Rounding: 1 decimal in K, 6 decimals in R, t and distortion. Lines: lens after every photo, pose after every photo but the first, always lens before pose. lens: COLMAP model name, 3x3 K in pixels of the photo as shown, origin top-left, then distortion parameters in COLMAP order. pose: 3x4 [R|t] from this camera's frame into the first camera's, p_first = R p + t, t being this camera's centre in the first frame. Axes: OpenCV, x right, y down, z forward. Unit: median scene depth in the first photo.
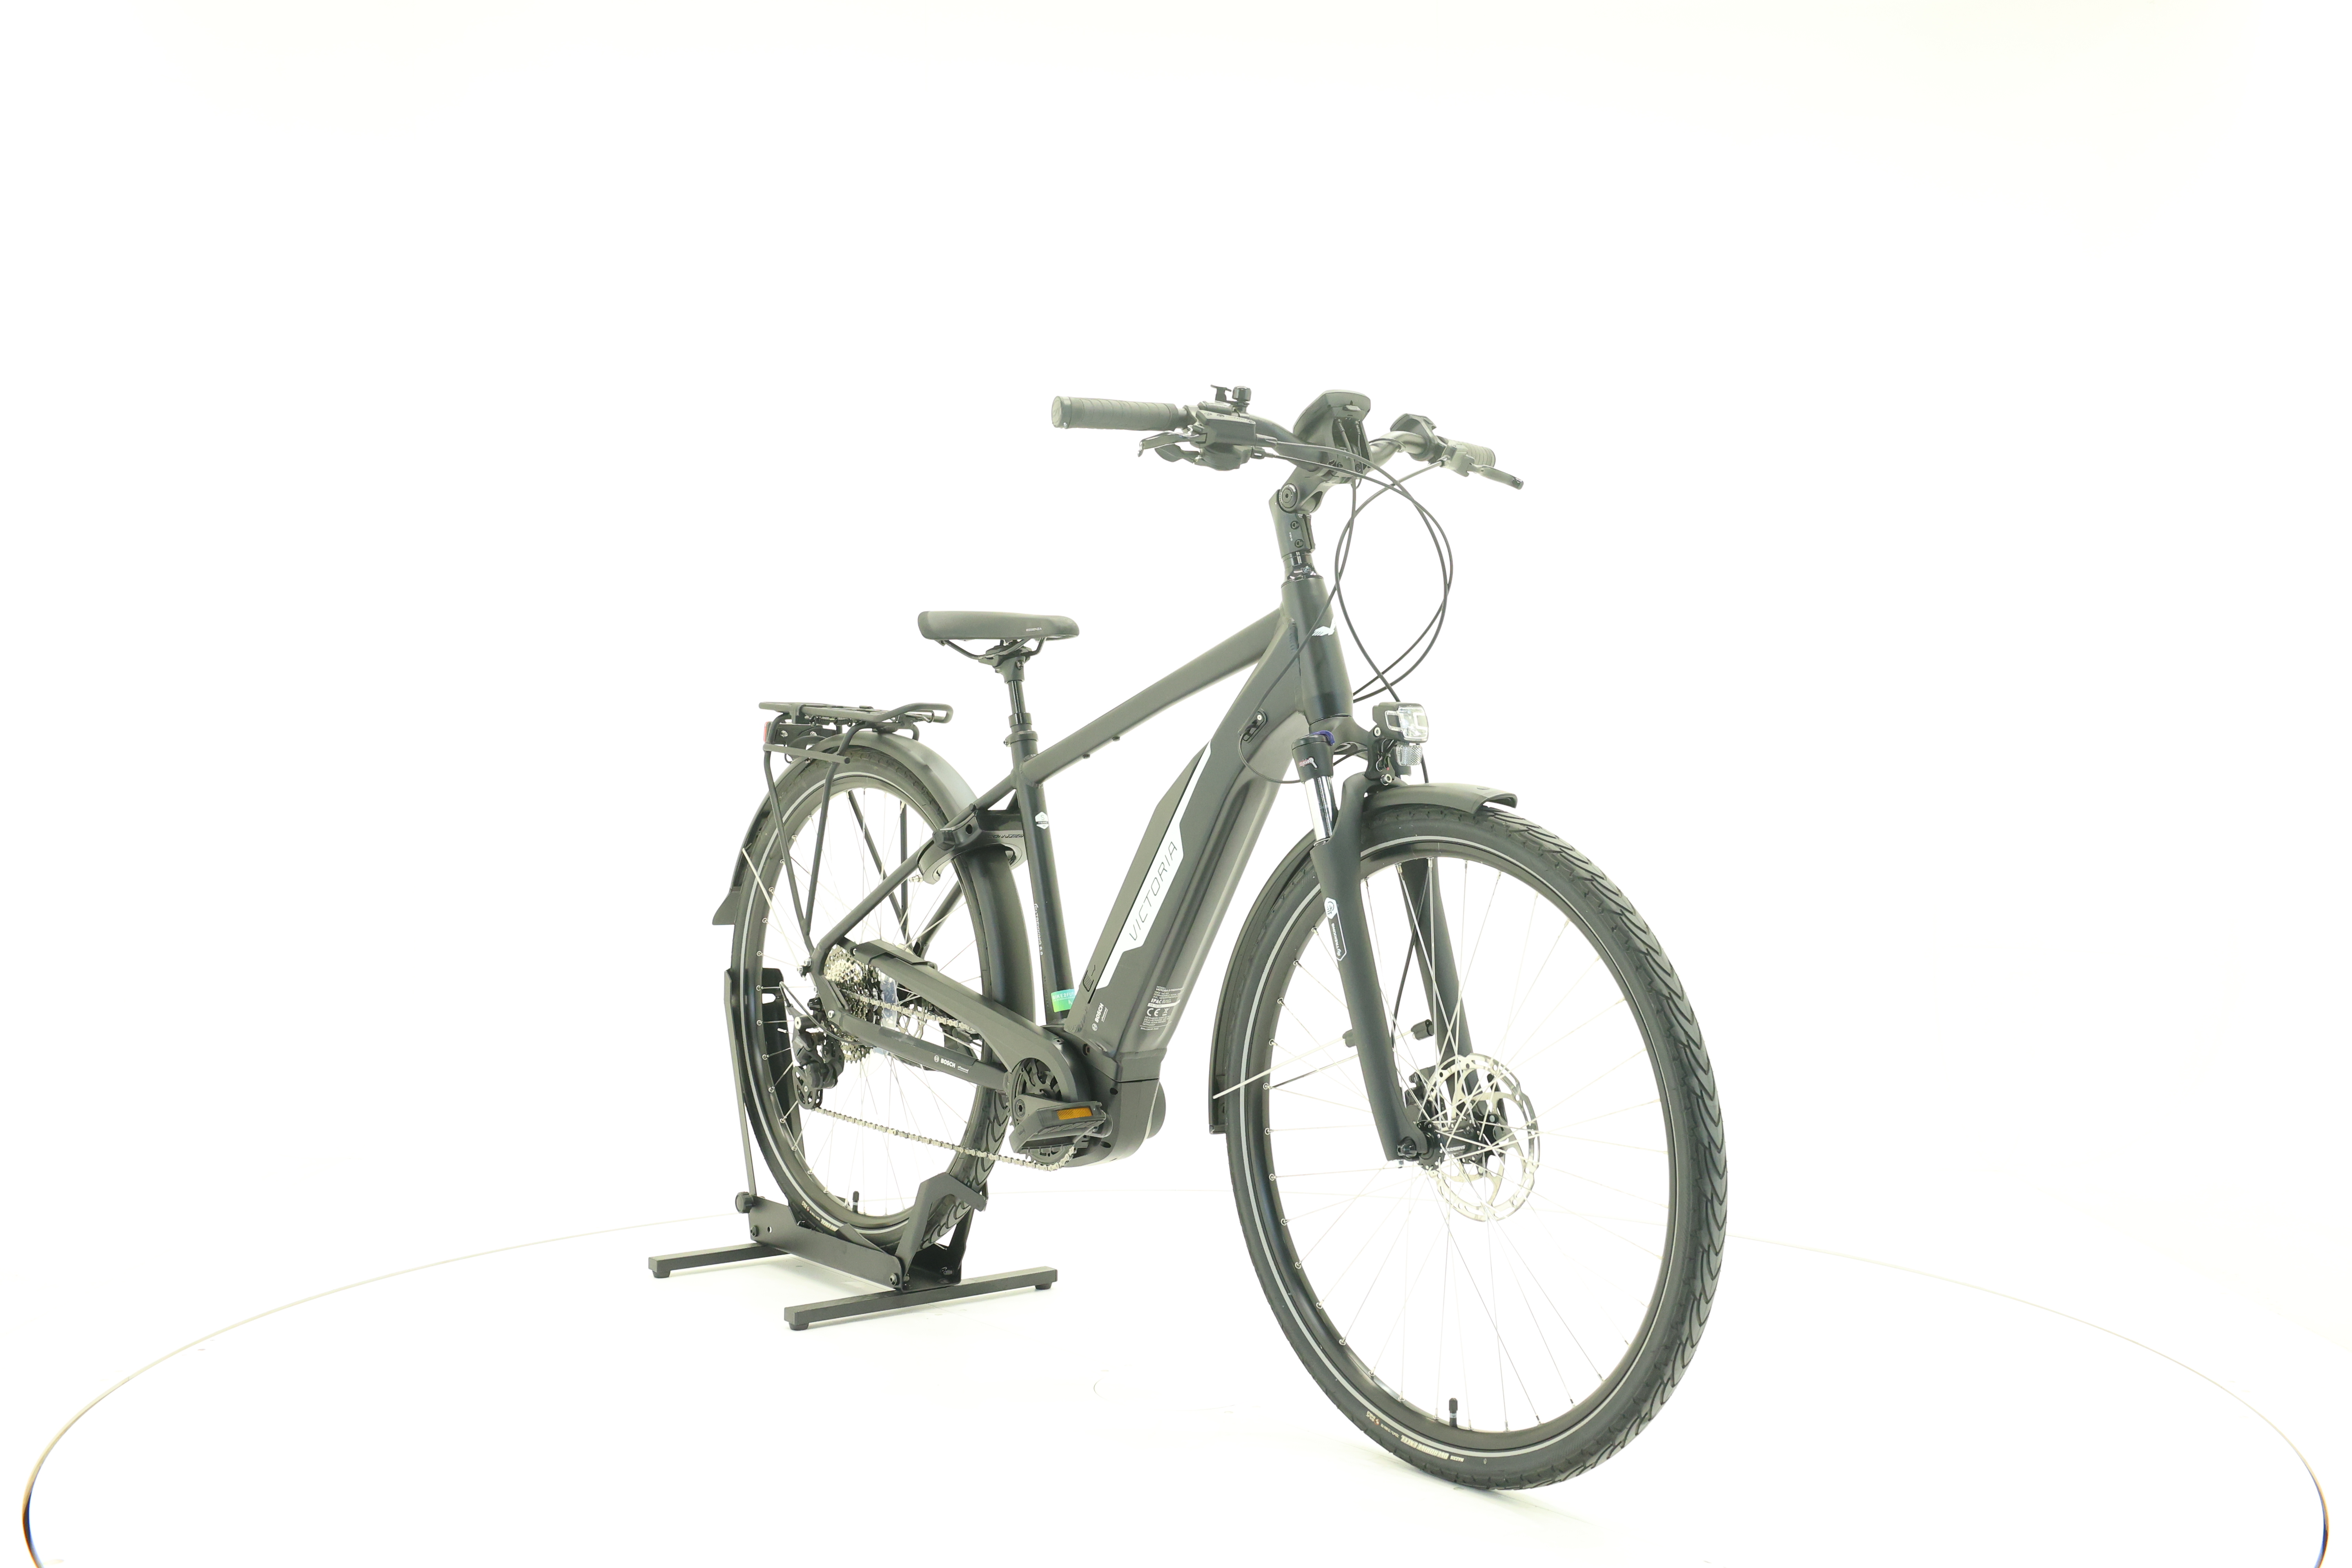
lens RADIAL K [[2480.6, 0, 1176.0], [0, 2480.6, 784.0], [0, 0, 1]] dist [-0.004496, 0.008221]
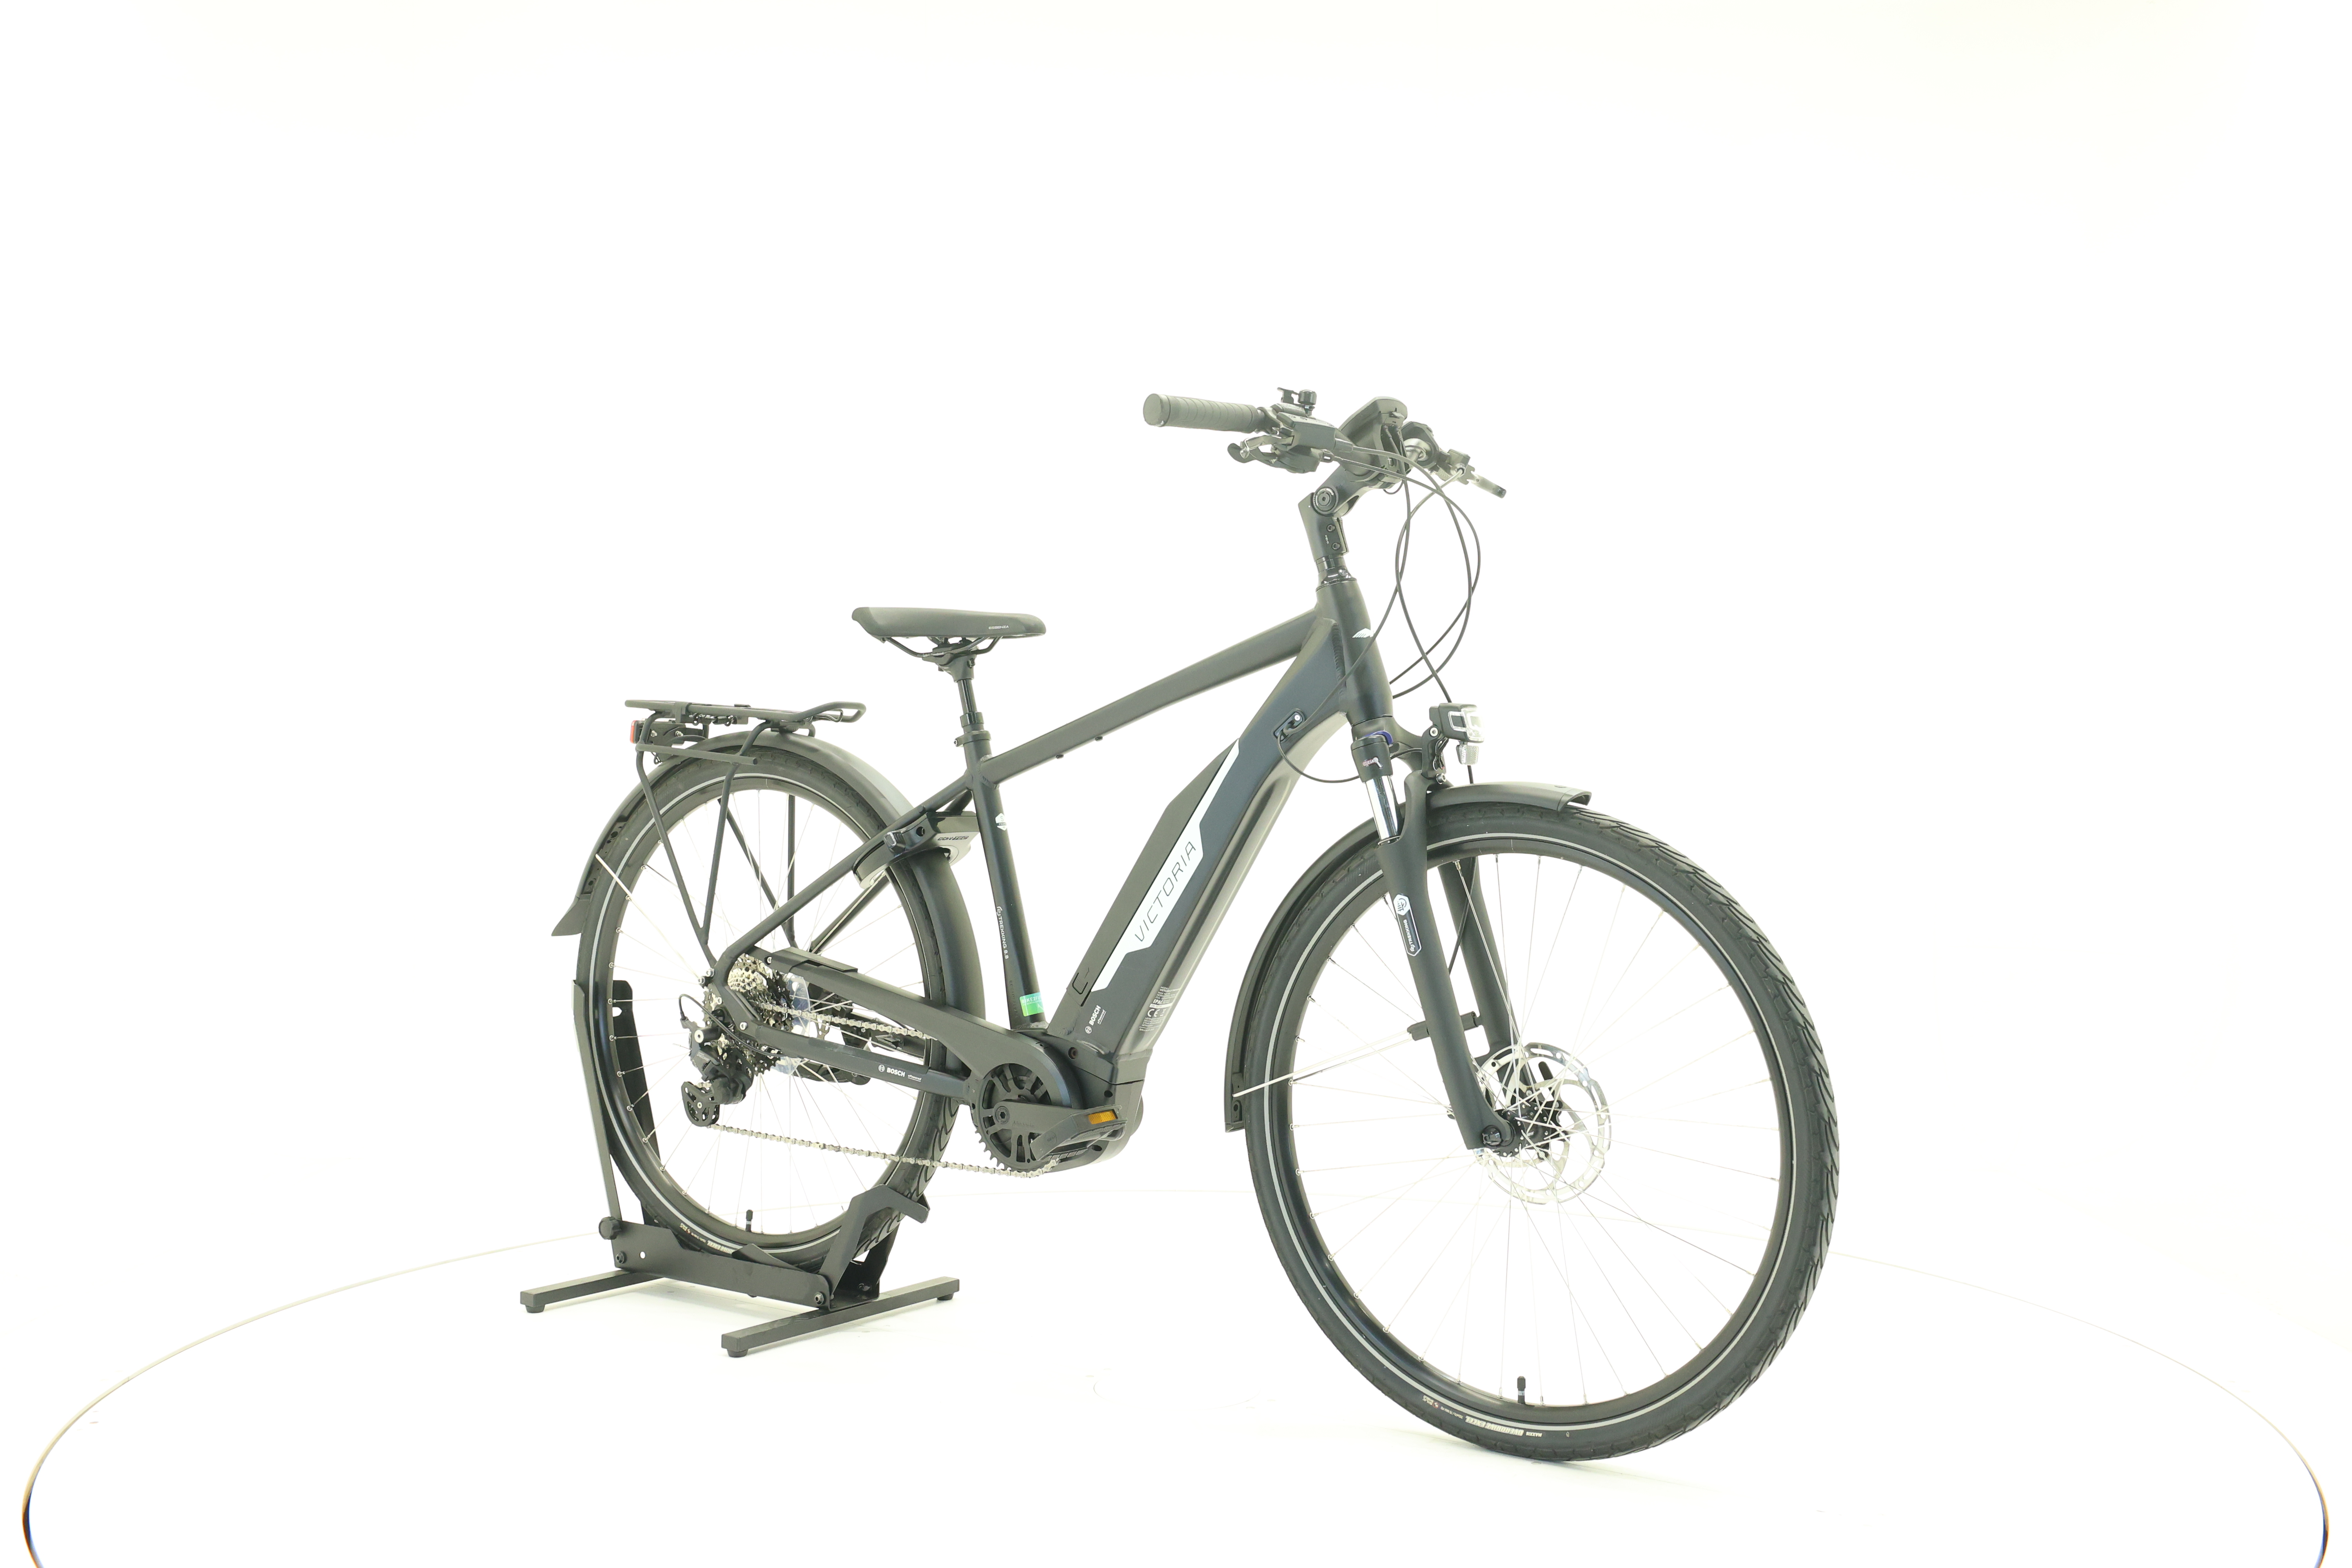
lens RADIAL K [[2480.6, 0, 1176.0], [0, 2480.6, 784.0], [0, 0, 1]] dist [-0.004496, 0.008221]
pose [[0.964254, -0.005436, 0.264925, -0.261429], [0.005220, 0.999985, 0.001522, -0.001480], [-0.264929, -0.000085, 0.964268, 0.035687]]
